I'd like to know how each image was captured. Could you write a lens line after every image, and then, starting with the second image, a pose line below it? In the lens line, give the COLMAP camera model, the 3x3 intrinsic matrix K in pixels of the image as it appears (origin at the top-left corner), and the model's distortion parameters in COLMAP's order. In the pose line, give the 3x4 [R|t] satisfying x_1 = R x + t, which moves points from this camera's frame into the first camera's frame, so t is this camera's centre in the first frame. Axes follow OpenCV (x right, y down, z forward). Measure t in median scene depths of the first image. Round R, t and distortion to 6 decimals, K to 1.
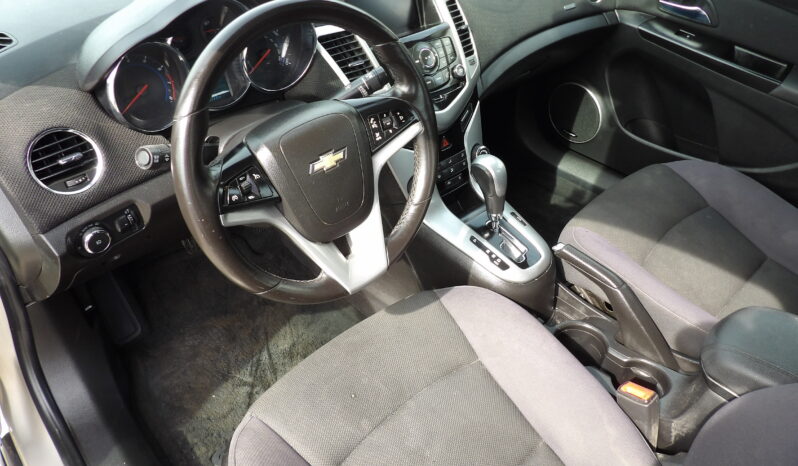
lens RADIAL K [[565.3, 0, 392.4], [0, 565.3, 231.5], [0, 0, 1]] dist [-0.023876, 0.029258]
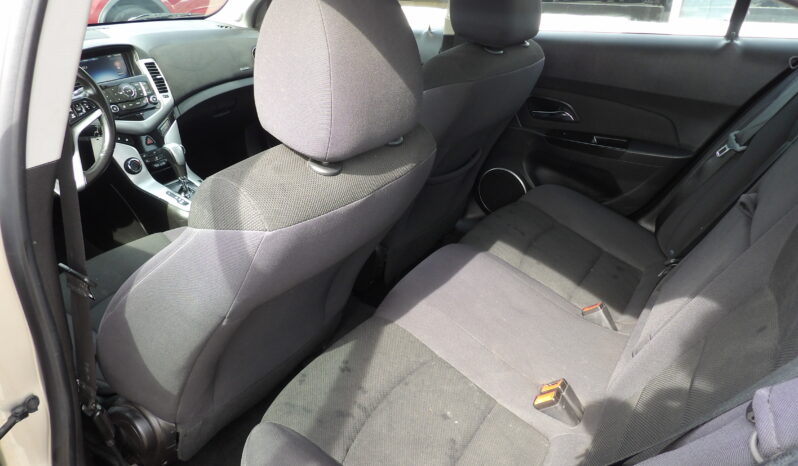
lens RADIAL K [[565.3, 0, 390.0], [0, 565.3, 234.6], [0, 0, 1]] dist [-0.023876, 0.029258]
pose [[0.971774, -0.116189, 0.205319, 0.368958], [0.154920, 0.970650, -0.183951, 0.469622], [-0.177920, 0.210567, 0.961252, -0.584844]]
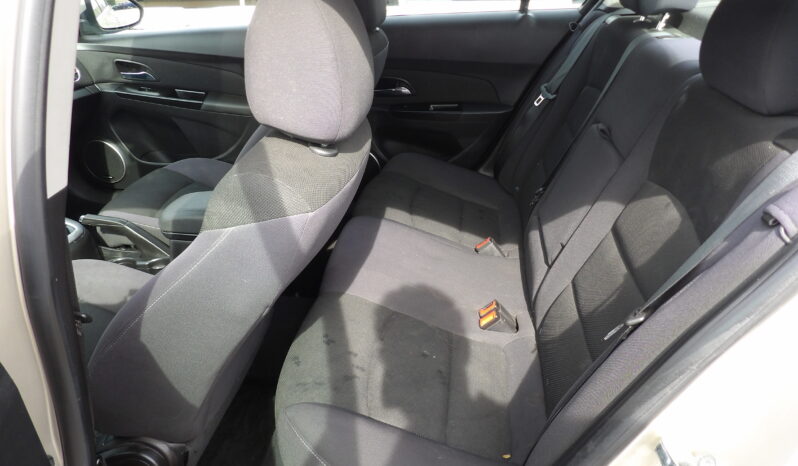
lens RADIAL K [[565.3, 0, 385.1], [0, 565.3, 233.6], [0, 0, 1]] dist [-0.023876, 0.029258]
pose [[0.777170, -0.315532, 0.544469, 0.075822], [0.413909, 0.908024, -0.064590, 0.436461], [-0.474011, 0.275558, 0.836290, -0.566376]]
